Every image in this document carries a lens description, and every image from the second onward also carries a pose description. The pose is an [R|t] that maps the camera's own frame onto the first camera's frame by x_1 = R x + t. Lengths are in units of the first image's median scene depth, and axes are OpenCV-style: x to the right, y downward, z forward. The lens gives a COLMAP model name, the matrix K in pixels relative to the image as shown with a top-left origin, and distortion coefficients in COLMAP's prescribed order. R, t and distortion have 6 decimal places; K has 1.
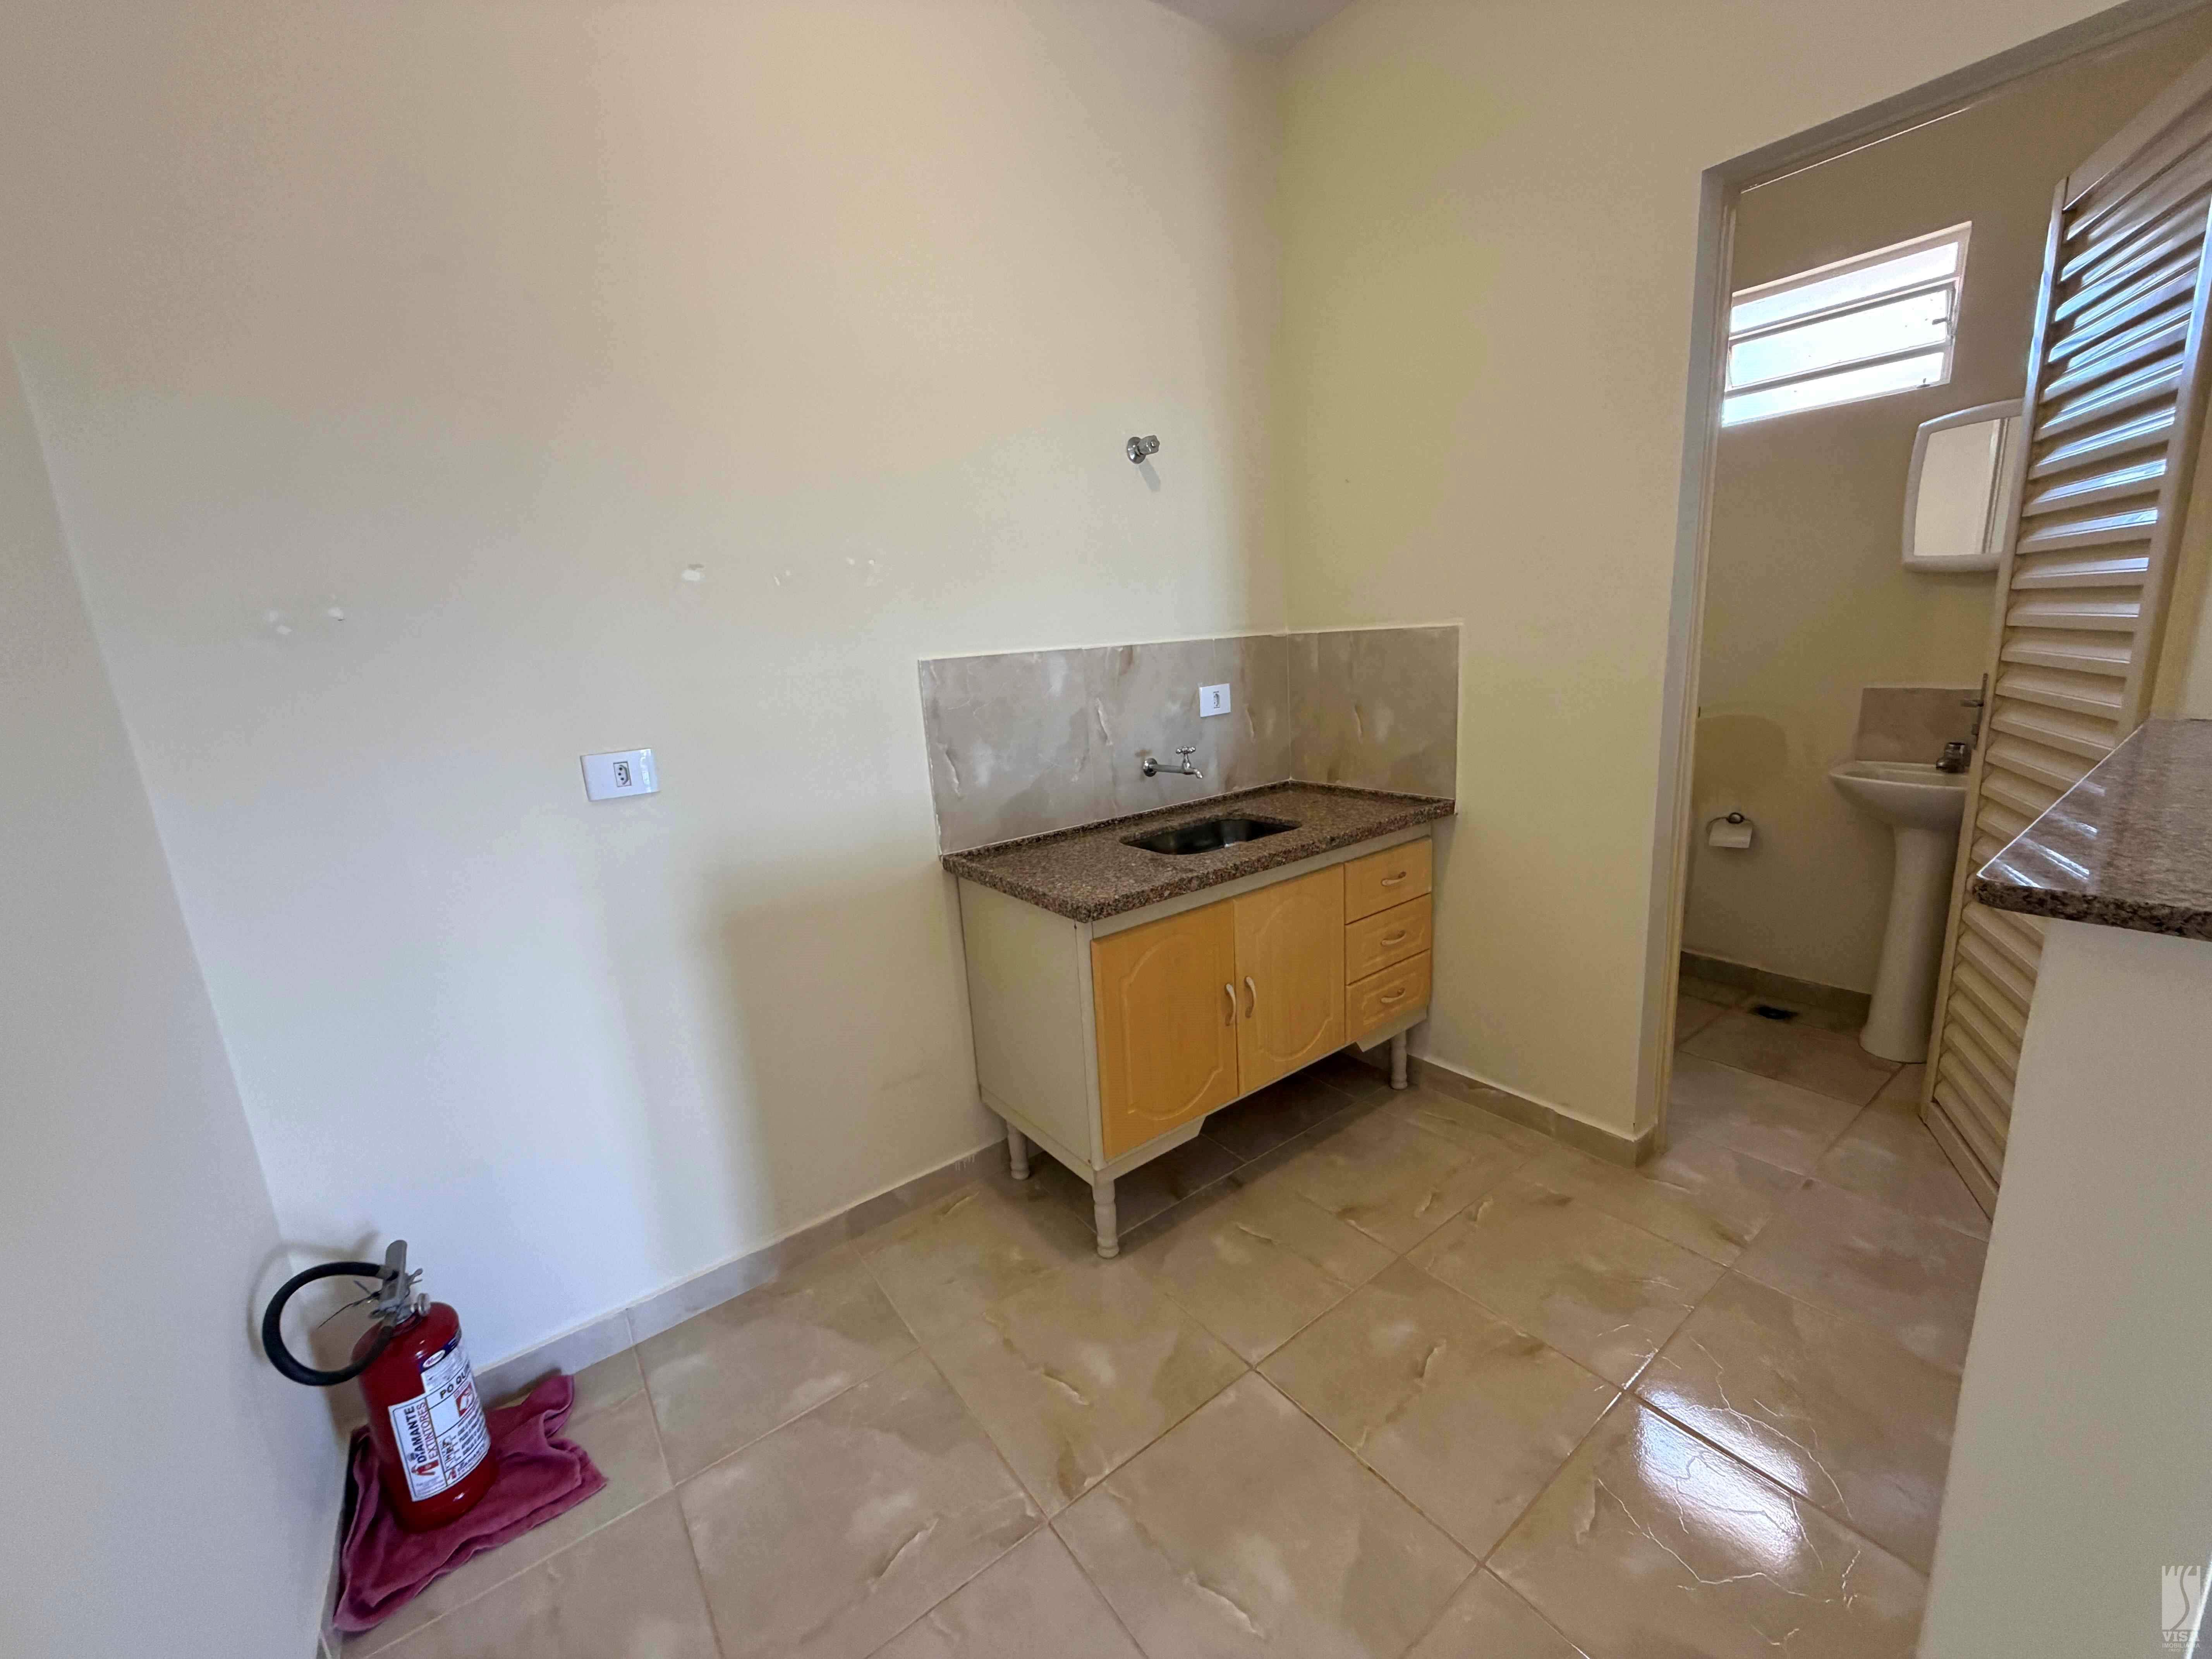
lens RADIAL K [[880.8, 0, 1104.9], [0, 880.8, 837.7], [0, 0, 1]] dist [0.002941, -0.001281]
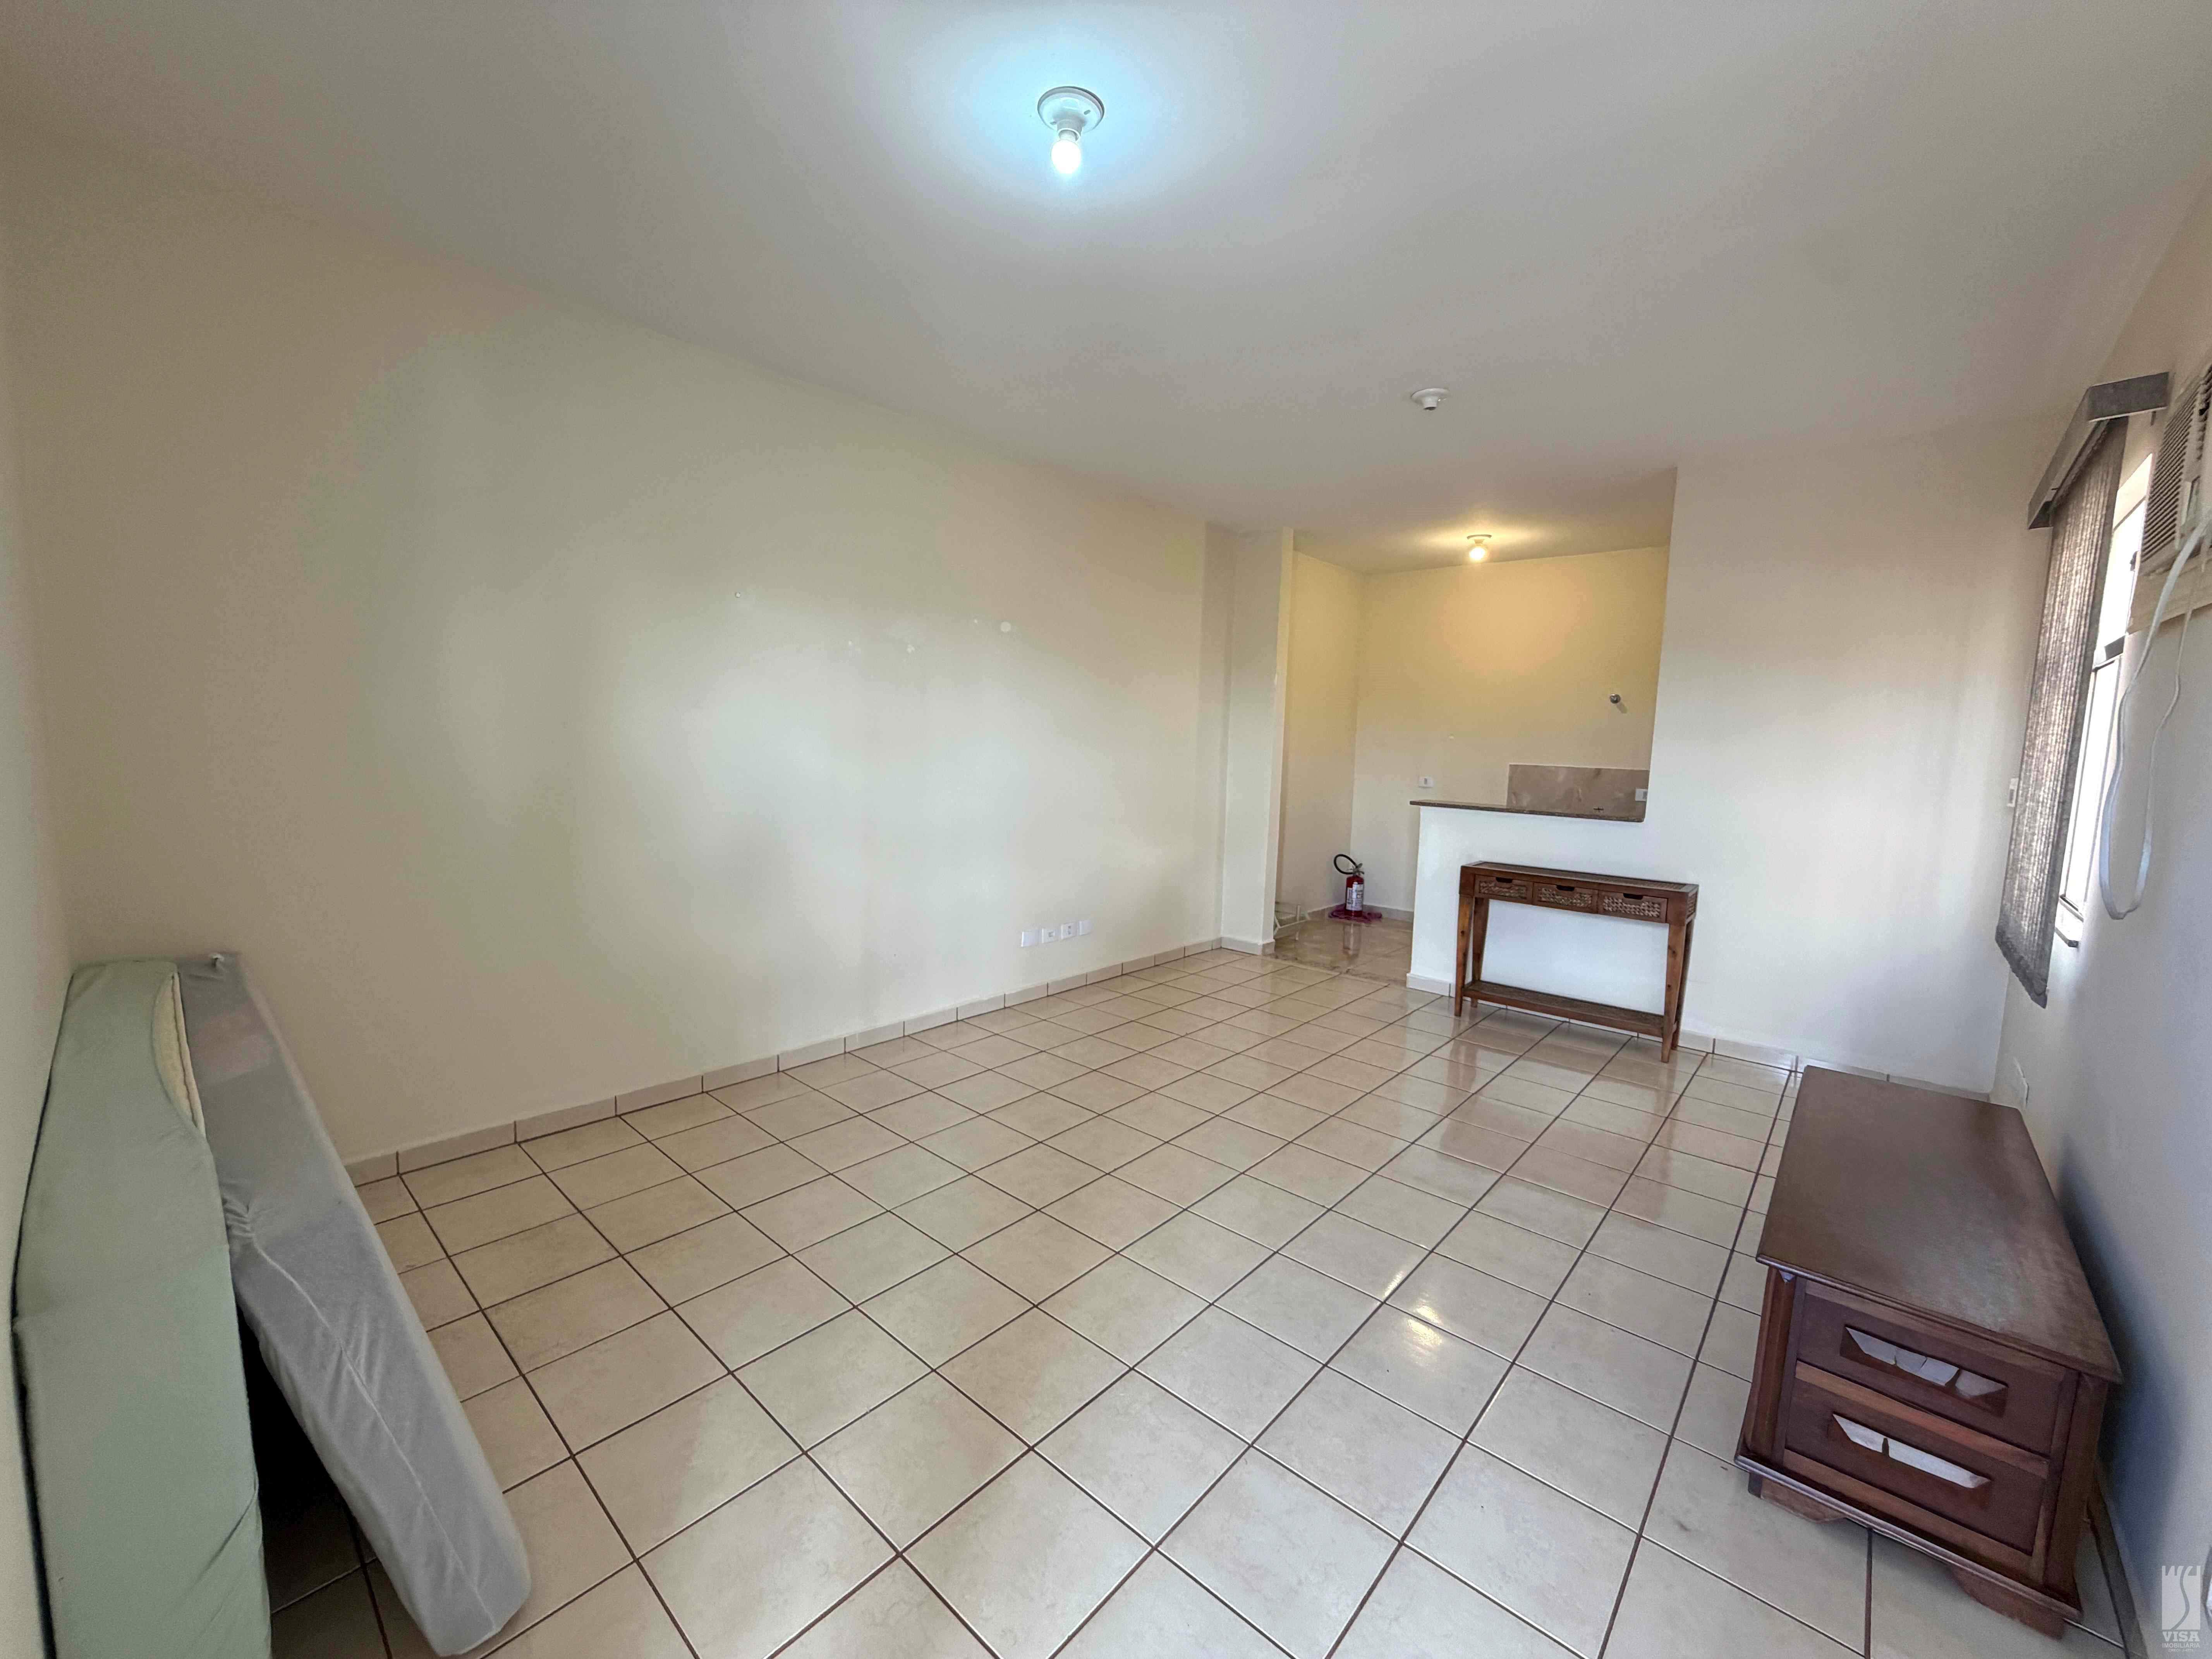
lens RADIAL K [[880.8, 0, 1098.7], [0, 880.8, 835.3], [0, 0, 1]] dist [0.002941, -0.001281]
pose [[0.197384, 0.173254, -0.964895, 2.492686], [-0.254220, 0.959635, 0.120305, 0.047949], [0.946790, 0.221549, 0.233461, -1.100391]]
